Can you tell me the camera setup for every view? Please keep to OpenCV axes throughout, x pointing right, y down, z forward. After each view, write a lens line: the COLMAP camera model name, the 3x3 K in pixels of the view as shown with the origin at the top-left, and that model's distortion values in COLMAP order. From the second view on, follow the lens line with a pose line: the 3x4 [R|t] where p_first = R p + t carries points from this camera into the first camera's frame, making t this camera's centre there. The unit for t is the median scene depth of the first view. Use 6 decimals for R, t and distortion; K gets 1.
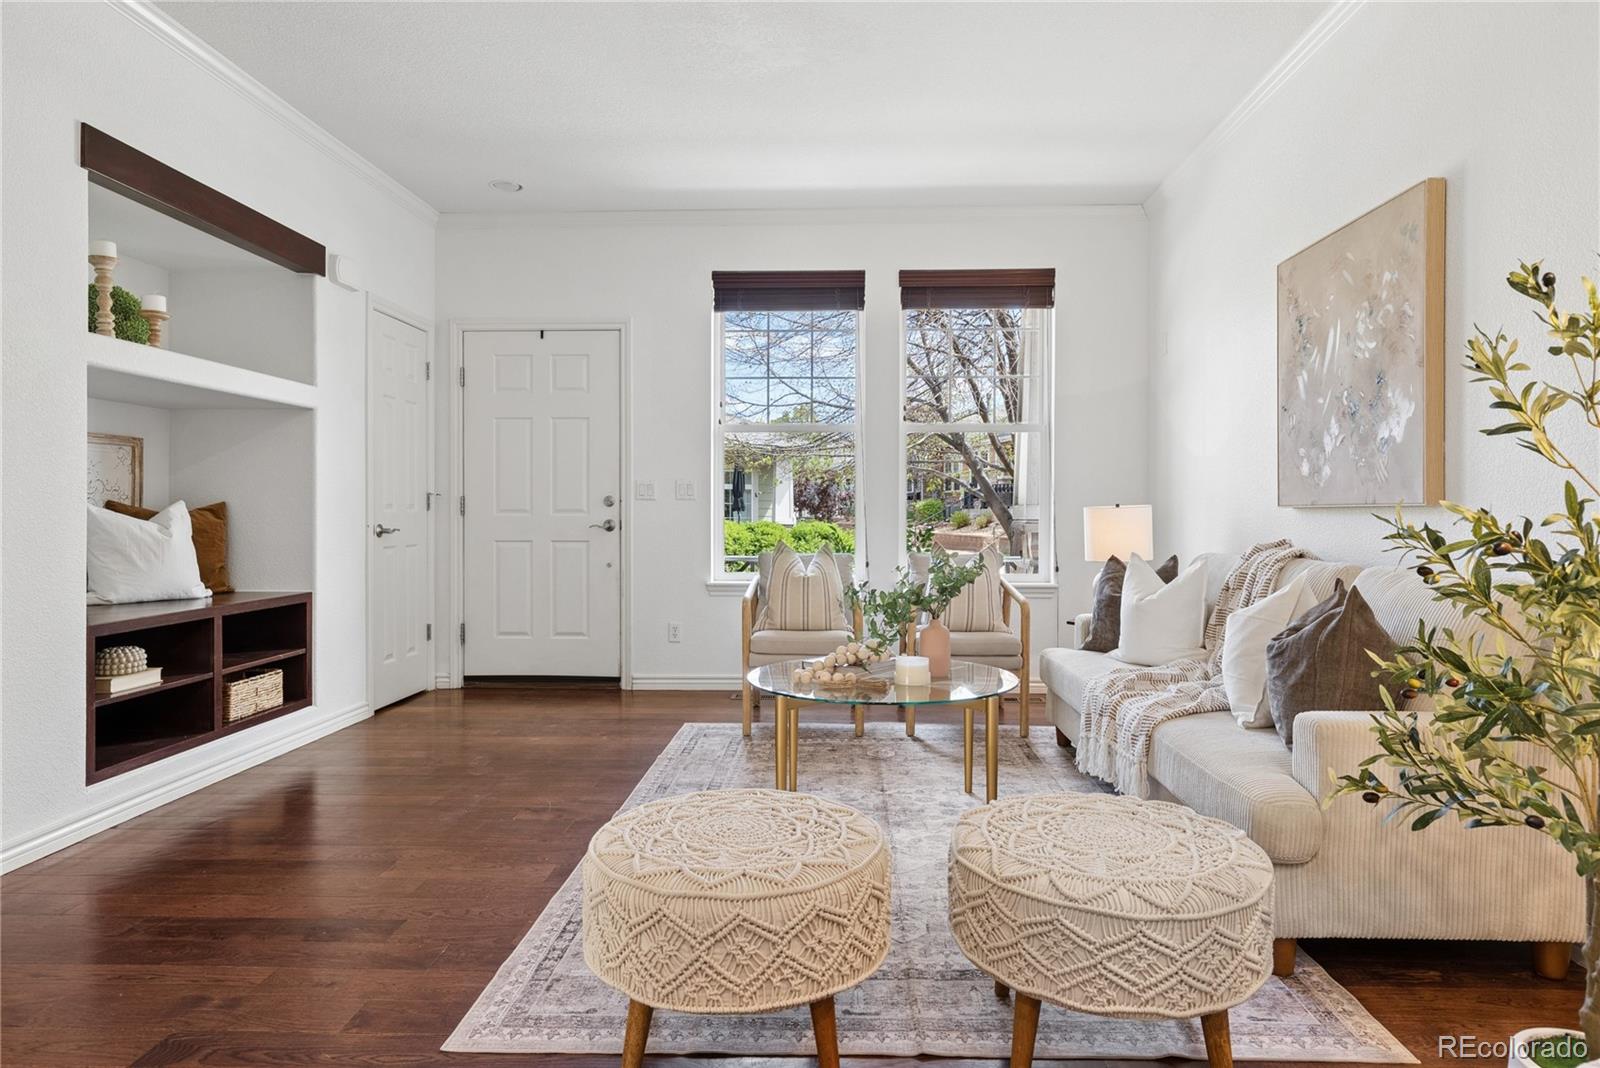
lens RADIAL K [[952.1, 0, 806.8], [0, 952.1, 522.4], [0, 0, 1]] dist [-0.000527, -0.000211]
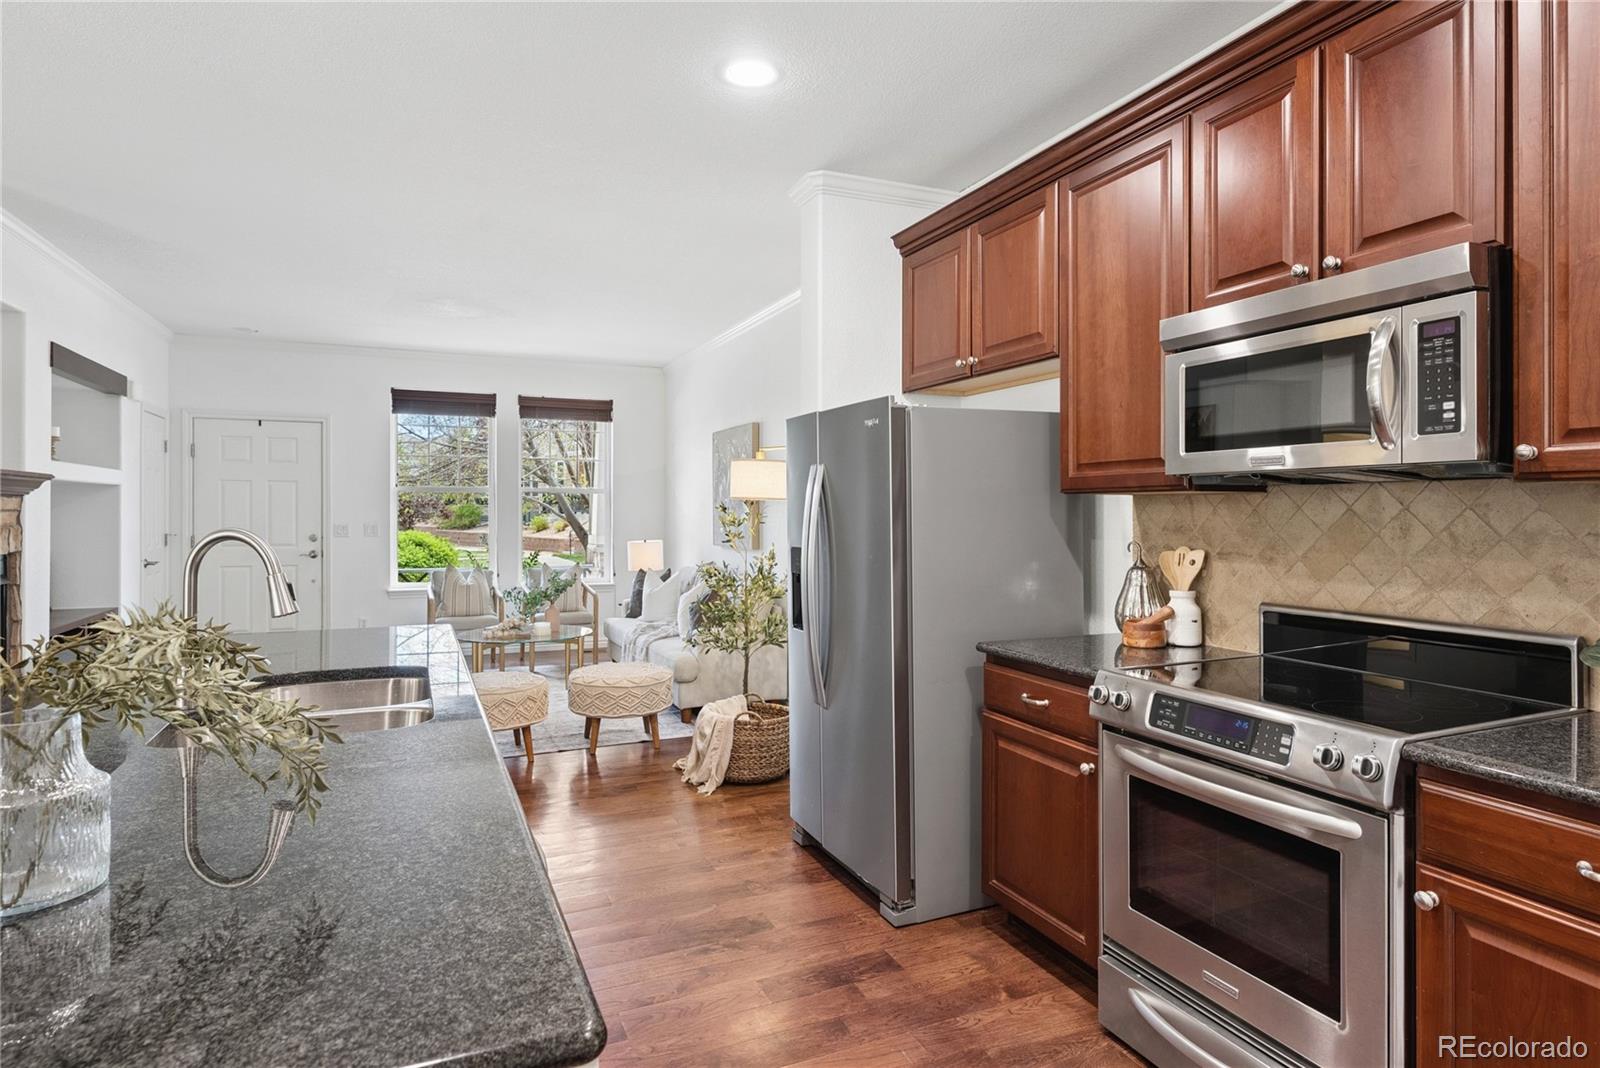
lens RADIAL K [[863.2, 0, 810.1], [0, 863.2, 520.4], [0, 0, 1]] dist [0.008012, 0.000315]
pose [[0.892698, -0.001817, 0.450653, -0.150386], [0.002272, 0.999997, -0.000469, -0.056453], [-0.450651, 0.001443, 0.892699, -0.667546]]
